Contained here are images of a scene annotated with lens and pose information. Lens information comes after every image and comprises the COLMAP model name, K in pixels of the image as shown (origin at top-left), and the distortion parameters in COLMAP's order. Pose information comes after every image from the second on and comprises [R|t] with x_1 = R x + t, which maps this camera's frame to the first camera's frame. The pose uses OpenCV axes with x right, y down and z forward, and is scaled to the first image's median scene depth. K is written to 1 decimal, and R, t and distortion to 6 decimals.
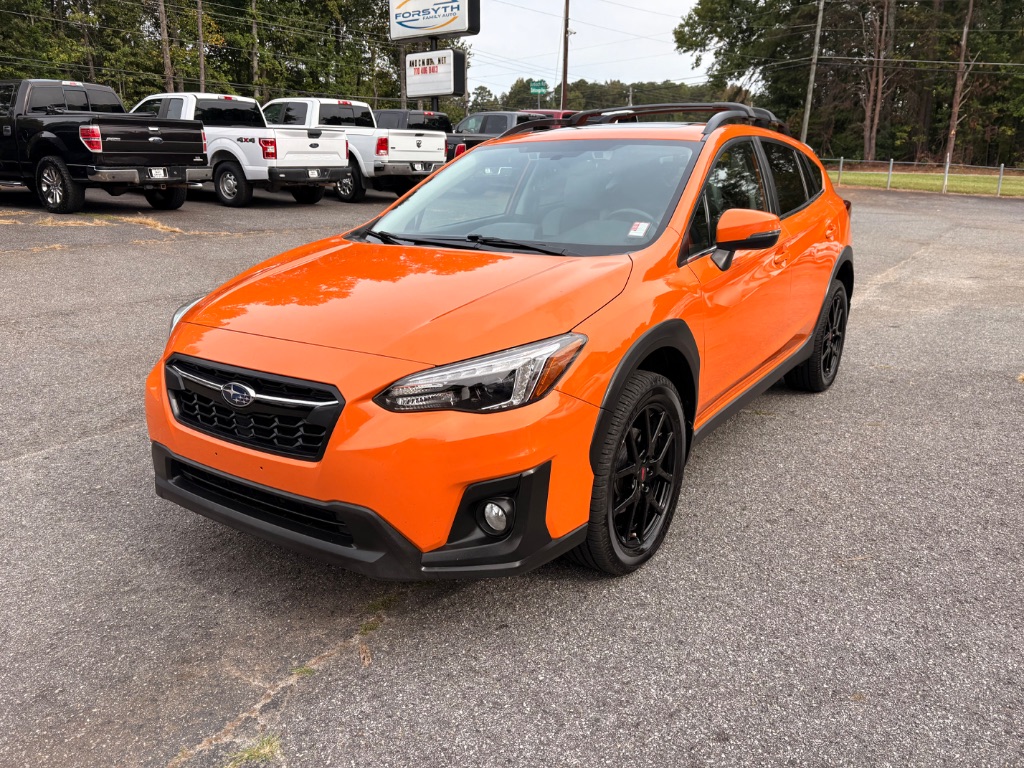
lens RADIAL K [[768.9, 0, 514.2], [0, 768.9, 382.1], [0, 0, 1]] dist [0.054476, -0.055594]
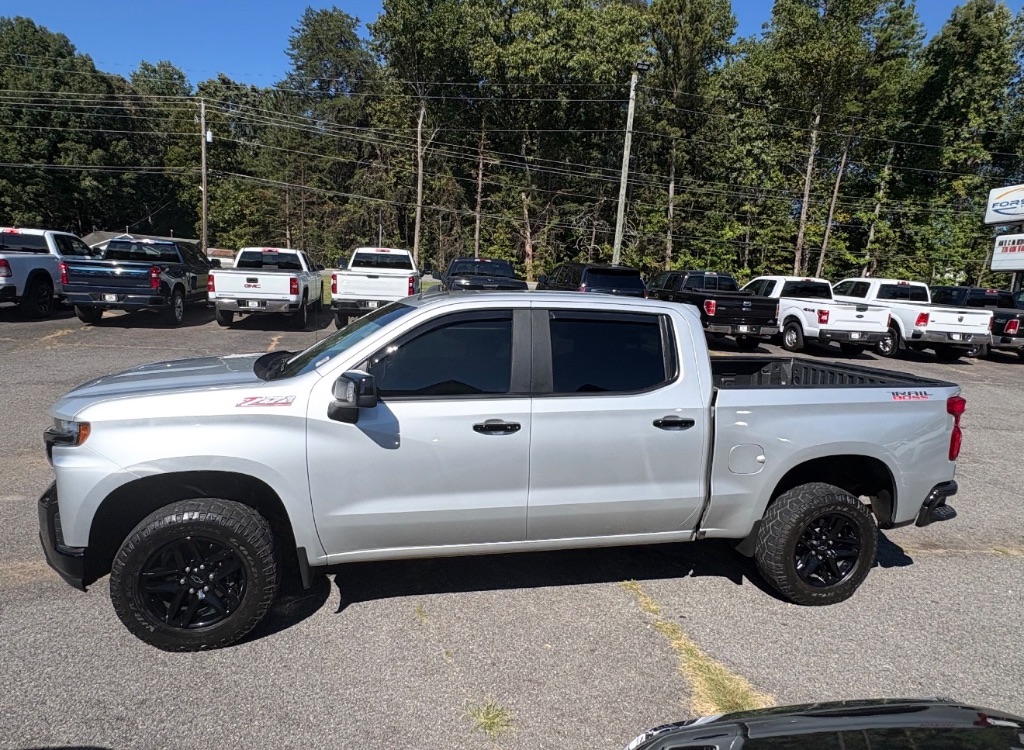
lens RADIAL K [[608.4, 0, 511.0], [0, 608.4, 367.3], [0, 0, 1]] dist [0.000609, 0.001670]
pose [[0.665647, 0.144643, -0.732115, 0.044364], [-0.259815, 0.964579, -0.045657, -0.001412], [0.699579, 0.220605, 0.679649, -0.051845]]
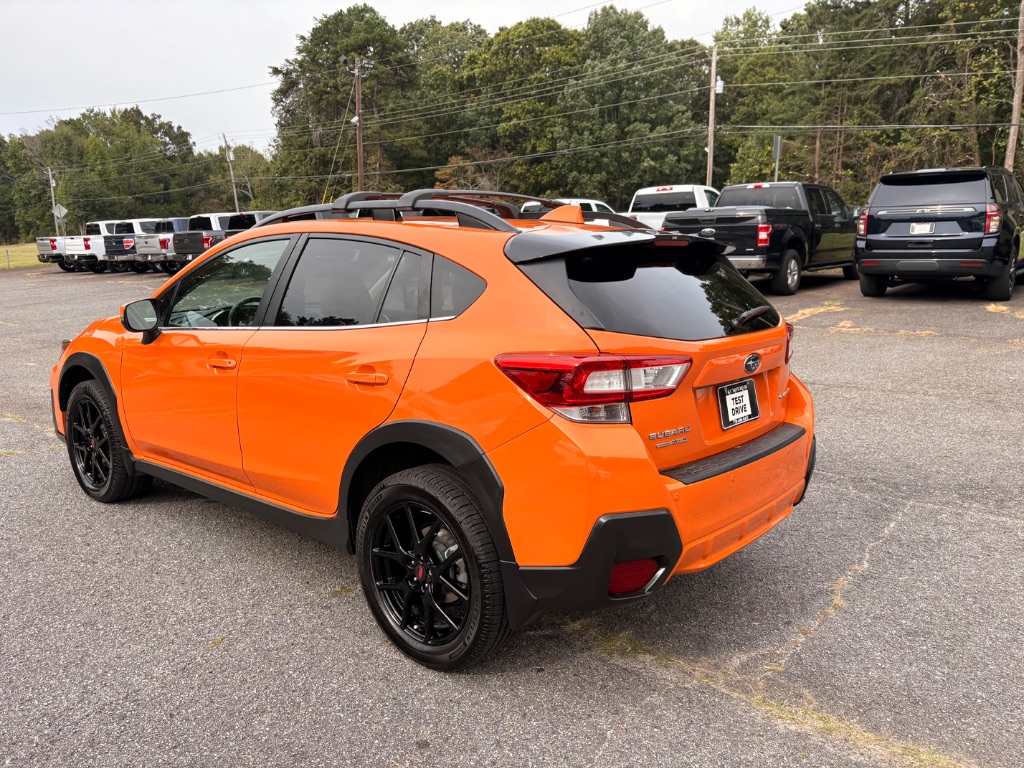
lens RADIAL K [[768.9, 0, 510.0], [0, 768.9, 389.9], [0, 0, 1]] dist [0.054476, -0.055594]
pose [[-0.112640, 0.183648, -0.976517, 0.100853], [-0.274569, 0.938753, 0.208217, -0.034364], [0.954947, 0.291575, -0.055317, 0.114479]]
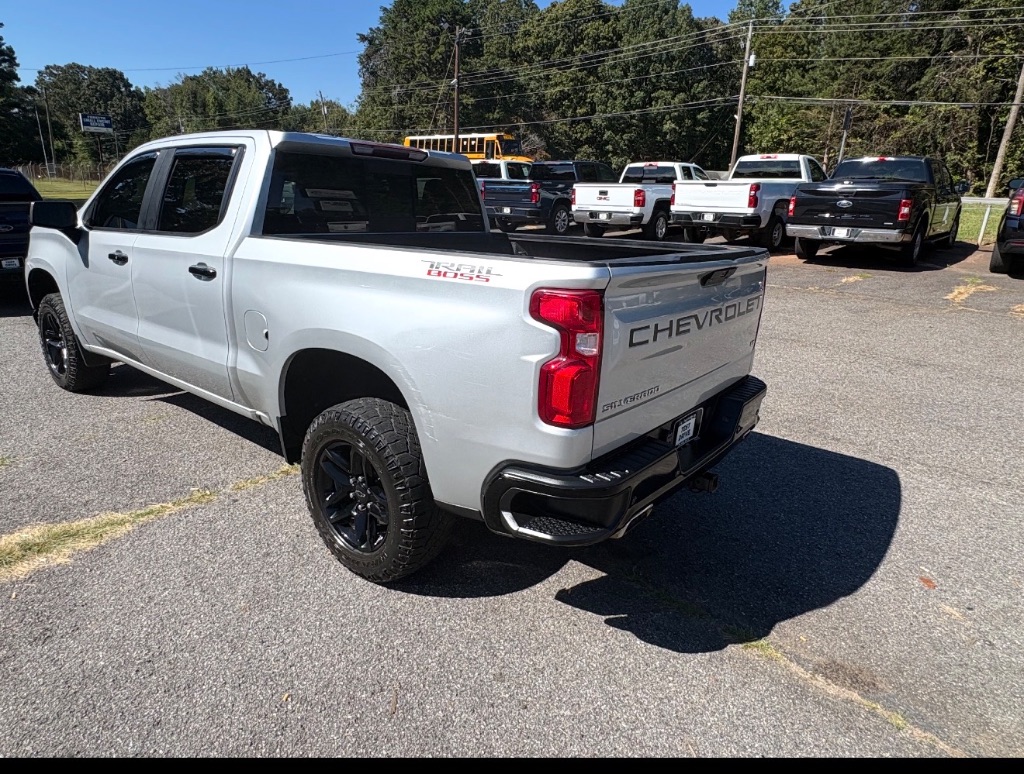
lens RADIAL K [[612.3, 0, 505.3], [0, 612.3, 367.8], [0, 0, 1]] dist [0.001229, 0.002281]
pose [[-0.163233, 0.272447, -0.948224, 0.064255], [-0.303305, 0.900711, 0.311008, -0.026566], [0.938808, 0.338368, -0.064391, 0.064317]]
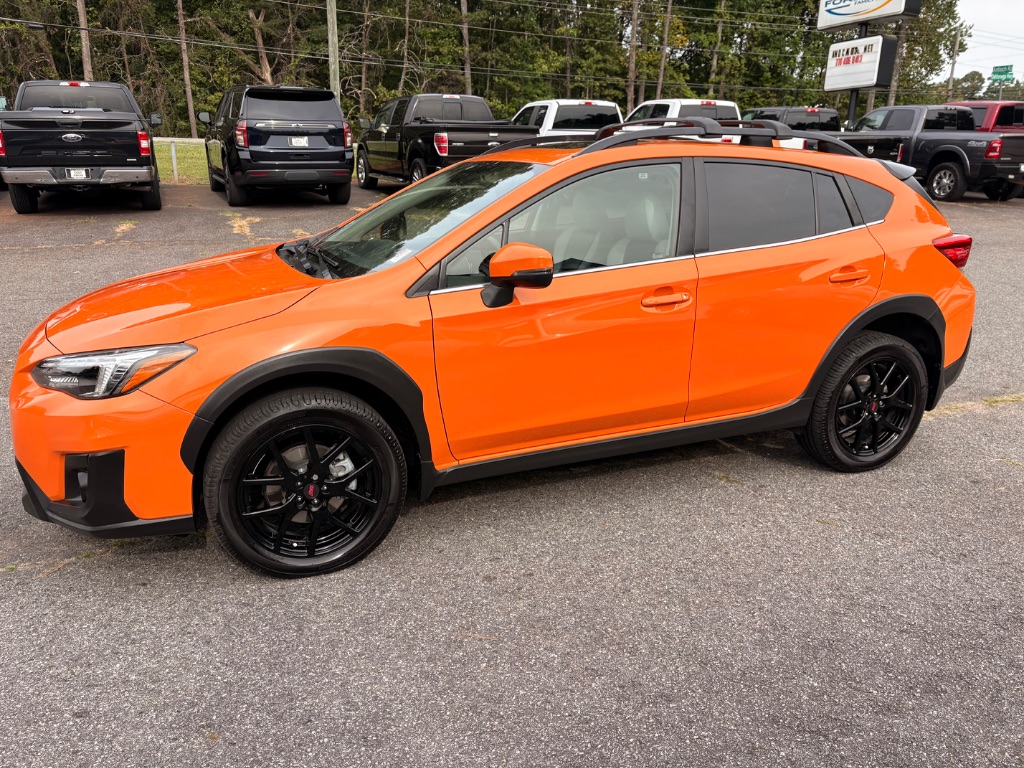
lens RADIAL K [[768.9, 0, 517.4], [0, 768.9, 390.2], [0, 0, 1]] dist [0.054476, -0.055594]
pose [[0.841610, 0.163024, -0.514895, 0.056239], [-0.155510, 0.986128, 0.058038, -0.007164], [0.517214, 0.031226, 0.855286, 0.015442]]
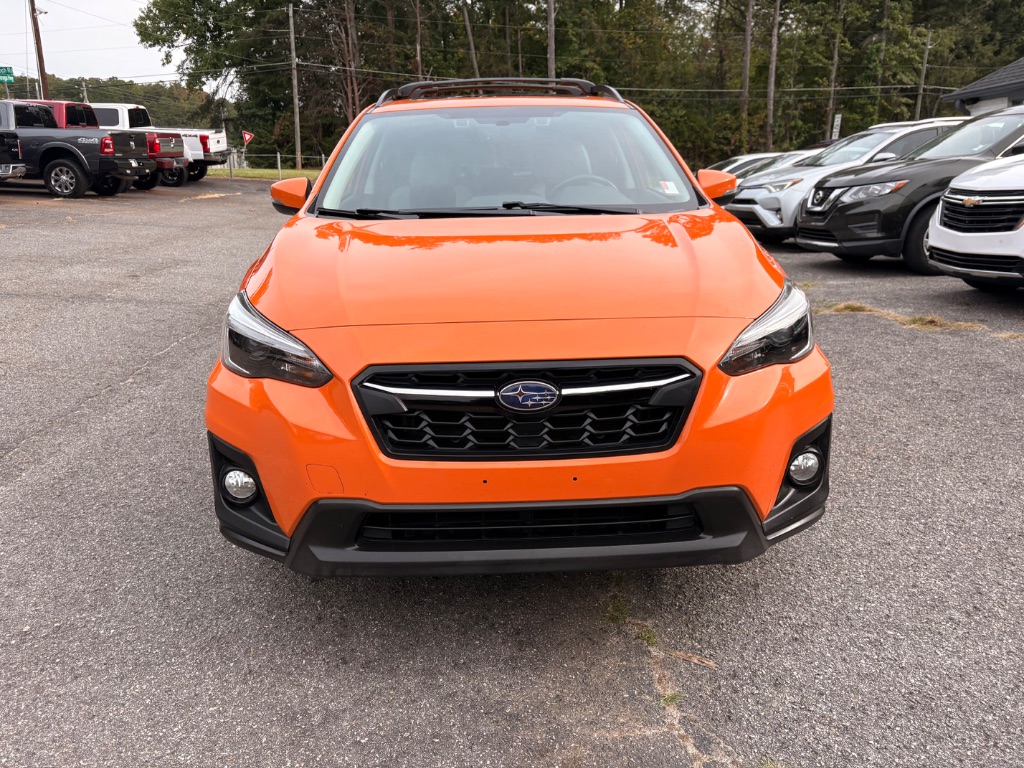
lens RADIAL K [[768.9, 0, 503.6], [0, 768.9, 384.9], [0, 0, 1]] dist [0.054476, -0.055594]
pose [[0.810505, -0.169435, 0.560691, -0.043929], [0.170623, 0.984030, 0.050720, -0.002105], [-0.560330, 0.054558, 0.826471, 0.020065]]
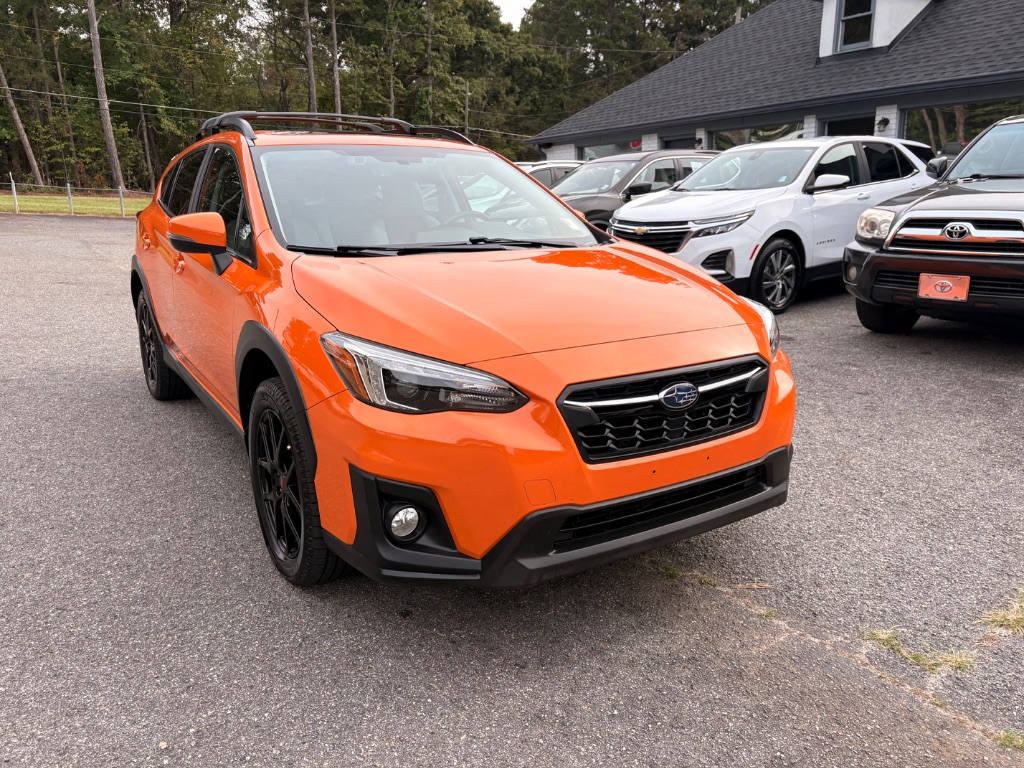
lens RADIAL K [[768.9, 0, 513.1], [0, 768.9, 378.4], [0, 0, 1]] dist [0.054476, -0.055594]
pose [[0.399328, -0.215105, 0.891216, -0.069903], [0.243047, 0.962143, 0.123322, -0.009399], [-0.884005, 0.167361, 0.436492, 0.040966]]
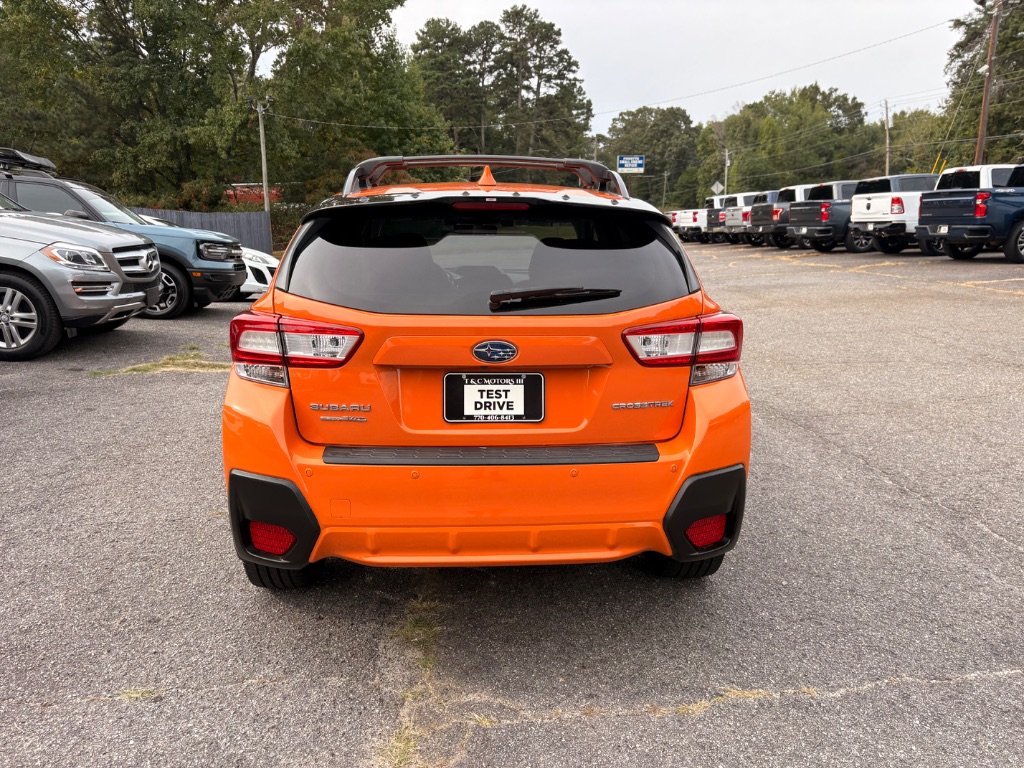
lens RADIAL K [[768.9, 0, 519.1], [0, 768.9, 377.8], [0, 0, 1]] dist [0.054476, -0.055594]
pose [[-0.787228, 0.124648, -0.603933, 0.057201], [-0.171446, 0.896506, 0.408514, -0.052551], [0.592349, 0.425136, -0.684384, 0.181232]]
